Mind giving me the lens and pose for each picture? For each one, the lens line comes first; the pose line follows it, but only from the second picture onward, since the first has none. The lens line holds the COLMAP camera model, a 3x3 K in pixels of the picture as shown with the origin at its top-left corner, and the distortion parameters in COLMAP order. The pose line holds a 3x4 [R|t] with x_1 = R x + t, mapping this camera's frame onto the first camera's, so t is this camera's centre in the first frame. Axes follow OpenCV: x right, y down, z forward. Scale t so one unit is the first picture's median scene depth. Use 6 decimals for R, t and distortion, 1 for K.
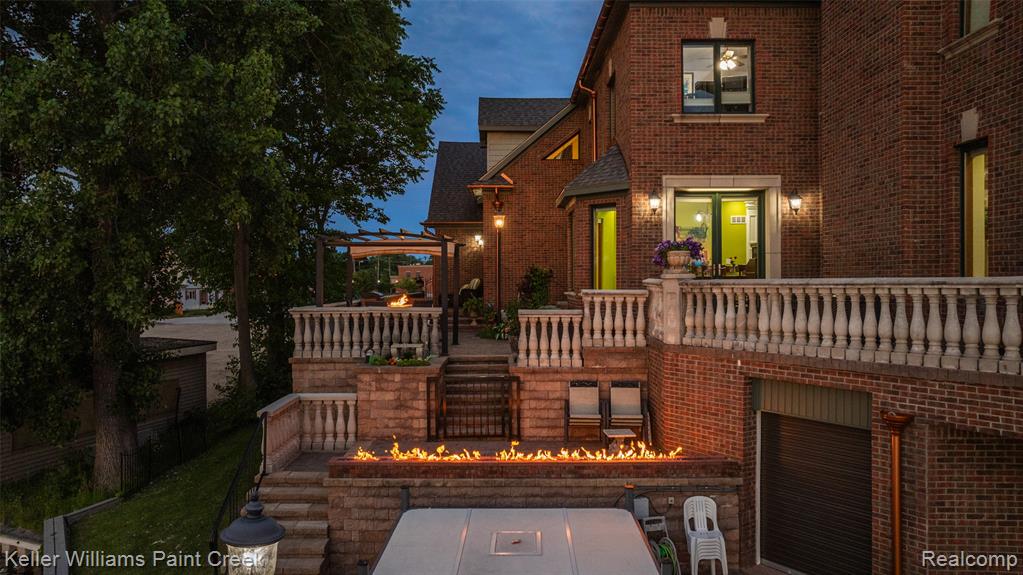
lens RADIAL K [[721.0, 0, 511.5], [0, 721.0, 287.5], [0, 0, 1]] dist [-0.023727, 0.001155]
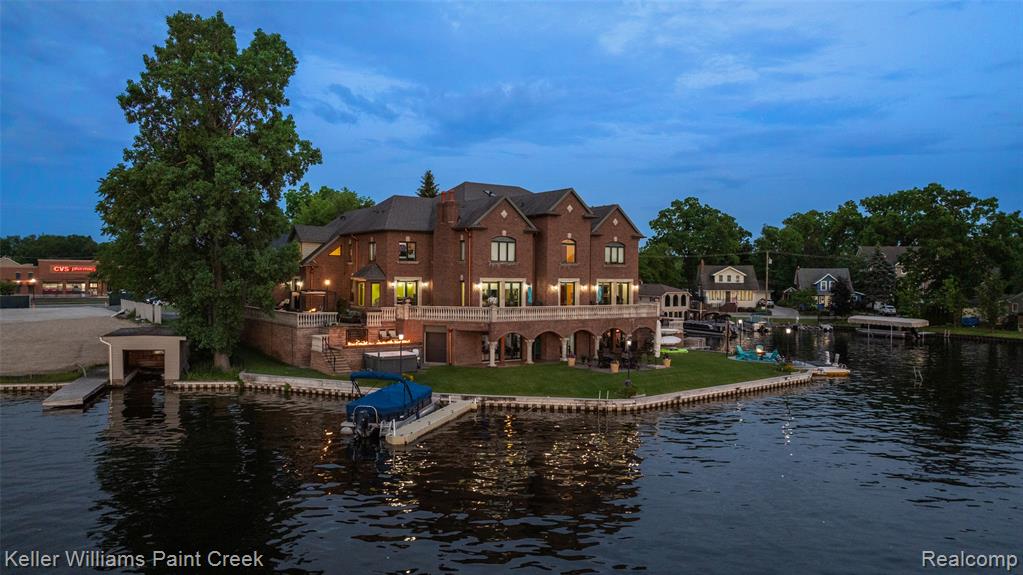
lens RADIAL K [[720.8, 0, 511.4], [0, 720.8, 304.7], [0, 0, 1]] dist [-0.000010, -0.002343]
pose [[0.820059, -0.008406, 0.572218, -1.653707], [-0.007256, 0.999659, 0.025083, -0.121124], [-0.572233, -0.024721, 0.819718, -2.807090]]
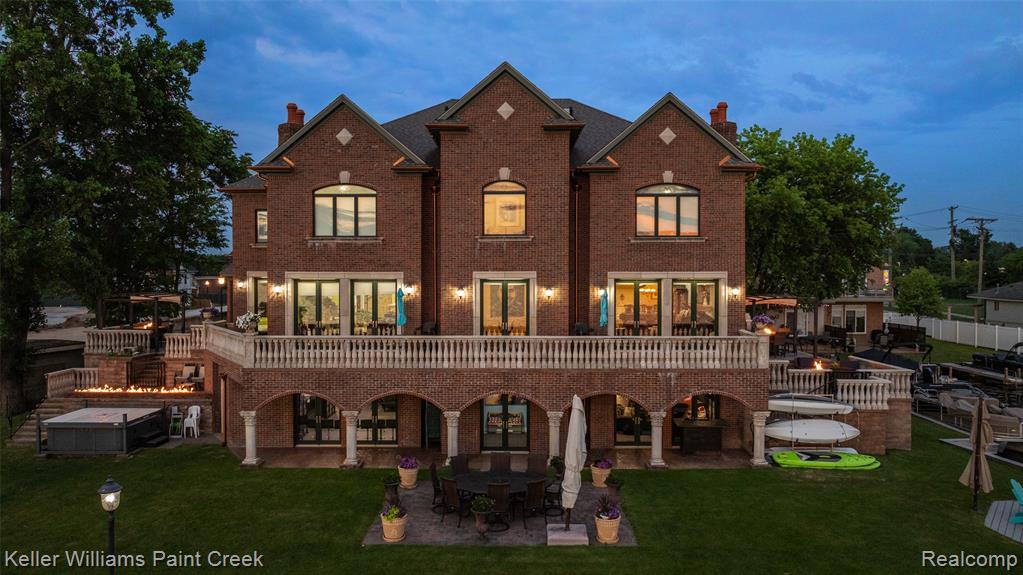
lens RADIAL K [[721.0, 0, 511.5], [0, 721.0, 287.5], [0, 0, 1]] dist [-0.023727, 0.001155]
pose [[0.999788, 0.005423, -0.019874, 1.192014], [-0.005193, 0.999919, 0.011640, -0.153083], [0.019935, -0.011535, 0.999735, -1.327338]]
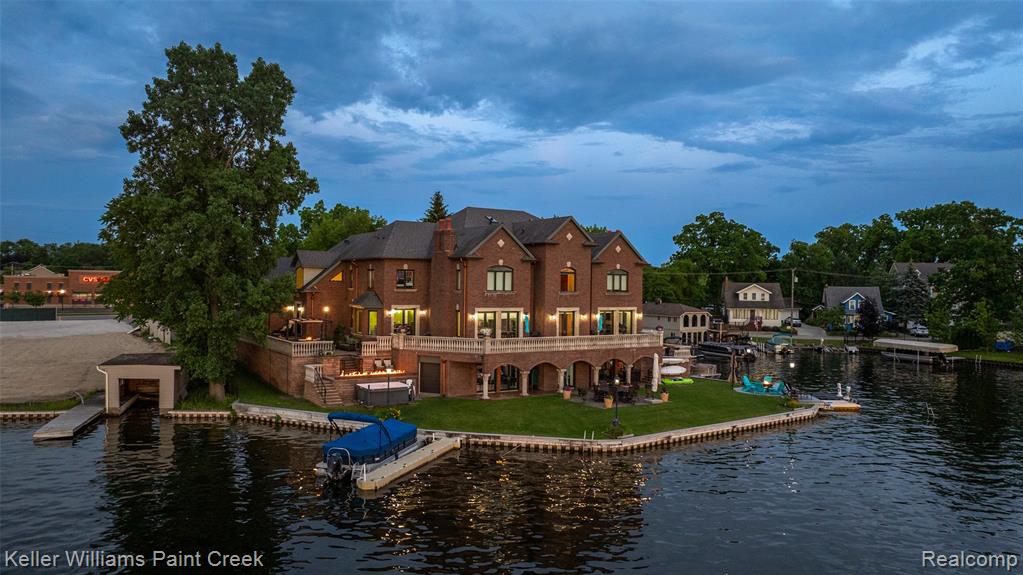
lens RADIAL K [[731.0, 0, 511.4], [0, 731.0, 307.4], [0, 0, 1]] dist [-0.002723, 0.001517]
pose [[0.845290, 0.001887, 0.534305, -1.479362], [-0.014465, 0.999708, 0.019354, -0.254778], [-0.534112, -0.024089, 0.845070, -2.922678]]
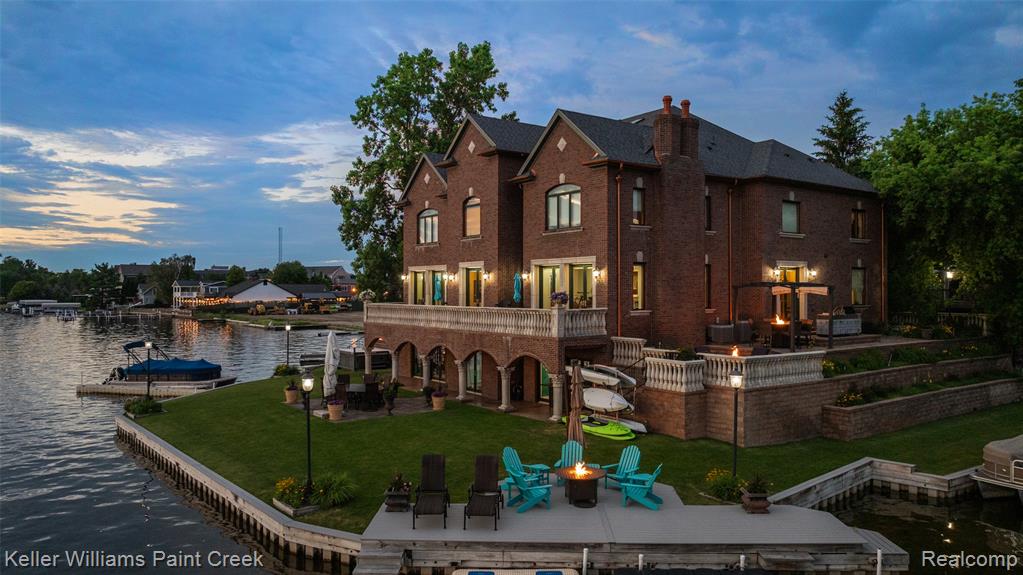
lens RADIAL K [[725.2, 0, 511.5], [0, 725.2, 287.5], [0, 0, 1]] dist [-0.032923, 0.026474]
pose [[0.581780, 0.000851, -0.813345, 3.395513], [-0.009654, 0.999936, -0.005860, -0.064843], [0.813289, 0.011261, 0.581752, -0.851985]]
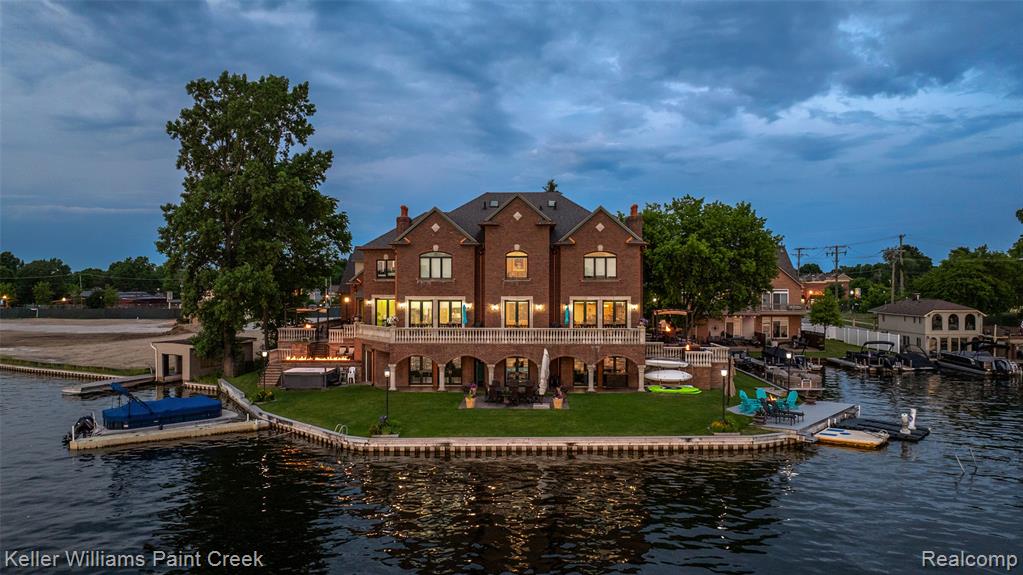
lens RADIAL K [[740.5, 0, 511.5], [0, 740.5, 287.5], [0, 0, 1]] dist [-0.024230, -0.000222]
pose [[0.999060, 0.006429, -0.042868, 1.274247], [-0.006799, 0.999941, -0.008477, -0.186880], [0.042811, 0.008760, 0.999045, -3.323487]]
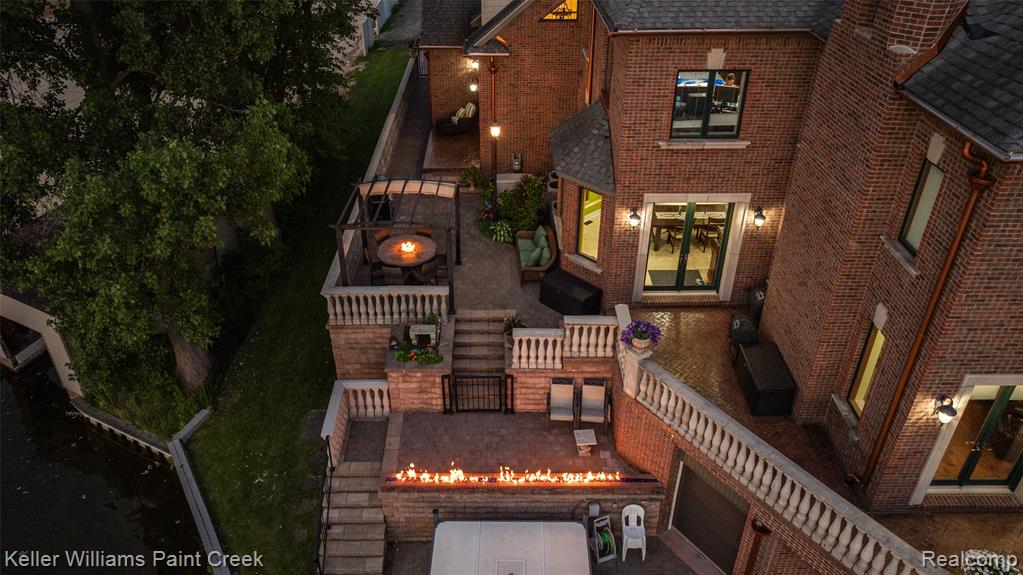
lens RADIAL K [[721.0, 0, 511.5], [0, 721.0, 287.5], [0, 0, 1]] dist [-0.023727, 0.001155]
pose [[0.999927, 0.003468, 0.011575, -0.007422], [-0.009071, 0.848311, 0.529421, -0.690944], [-0.007983, -0.529487, 0.848280, -0.013371]]
